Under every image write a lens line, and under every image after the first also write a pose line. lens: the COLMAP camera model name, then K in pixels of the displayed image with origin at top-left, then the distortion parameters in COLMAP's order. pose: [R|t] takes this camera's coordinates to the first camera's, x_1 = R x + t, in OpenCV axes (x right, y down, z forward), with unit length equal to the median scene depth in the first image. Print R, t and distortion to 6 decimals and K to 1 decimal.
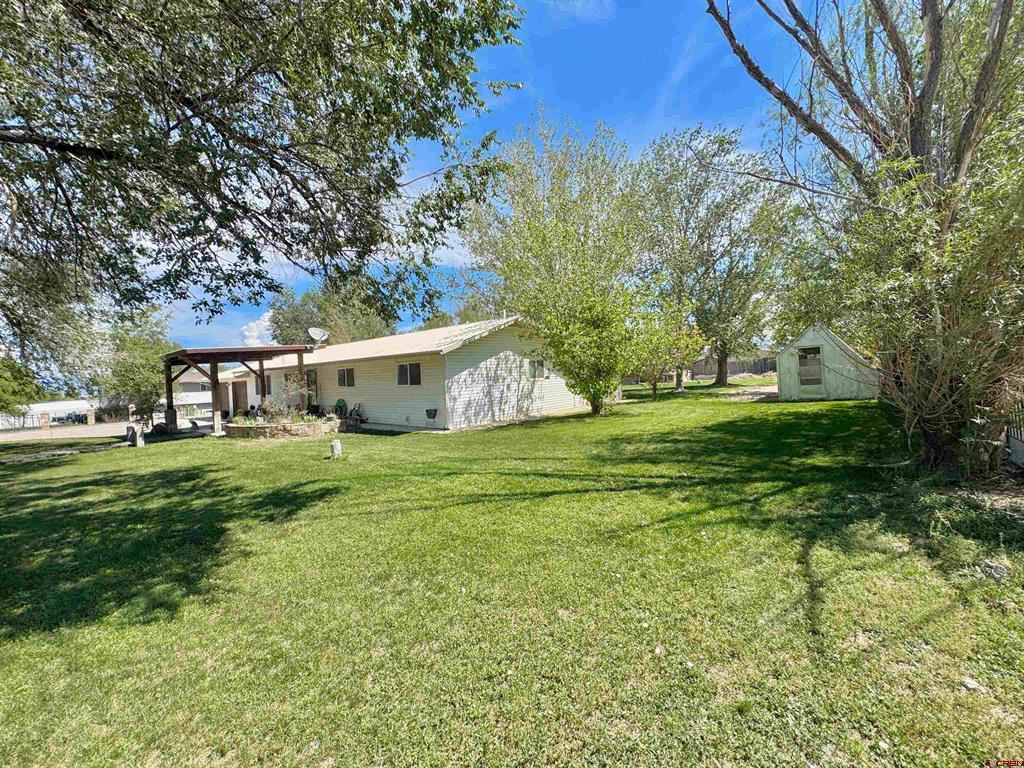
lens RADIAL K [[410.3, 0, 512.0], [0, 410.3, 384.0], [0, 0, 1]] dist [0.007545, 0.000098]
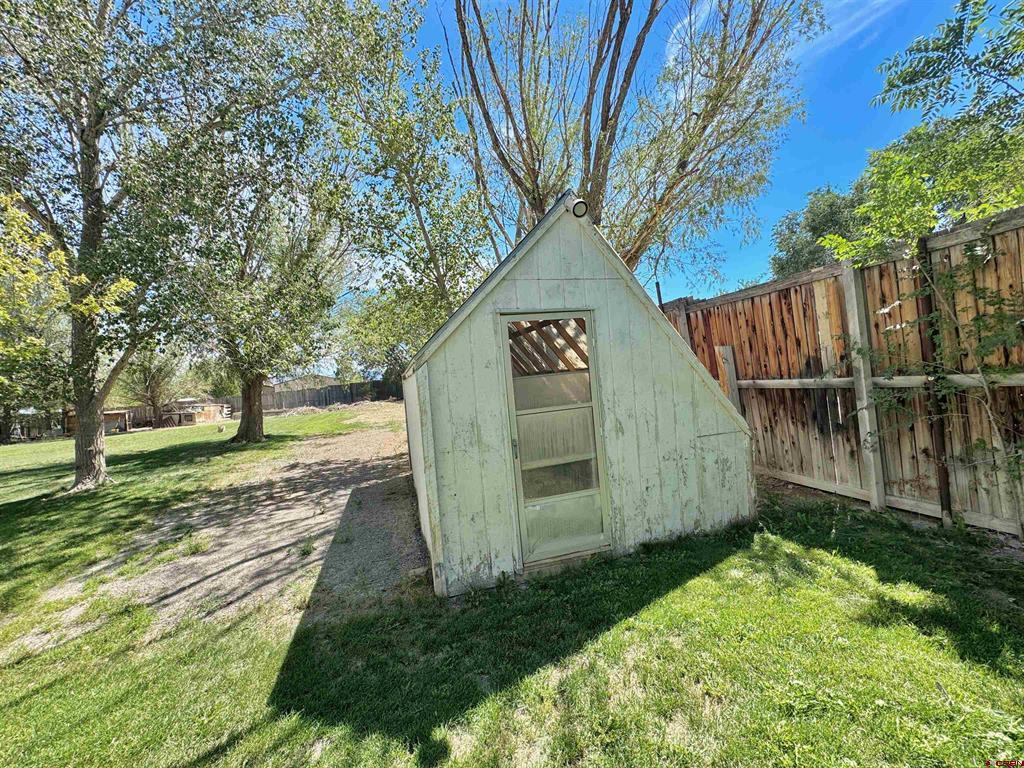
lens RADIAL K [[410.3, 0, 512.0], [0, 410.3, 384.0], [0, 0, 1]] dist [0.007545, 0.000098]
pose [[0.563177, -0.012839, 0.826236, 0.543422], [0.066041, 0.997380, -0.029516, -0.049768], [-0.823693, 0.071188, 0.562550, 0.906764]]
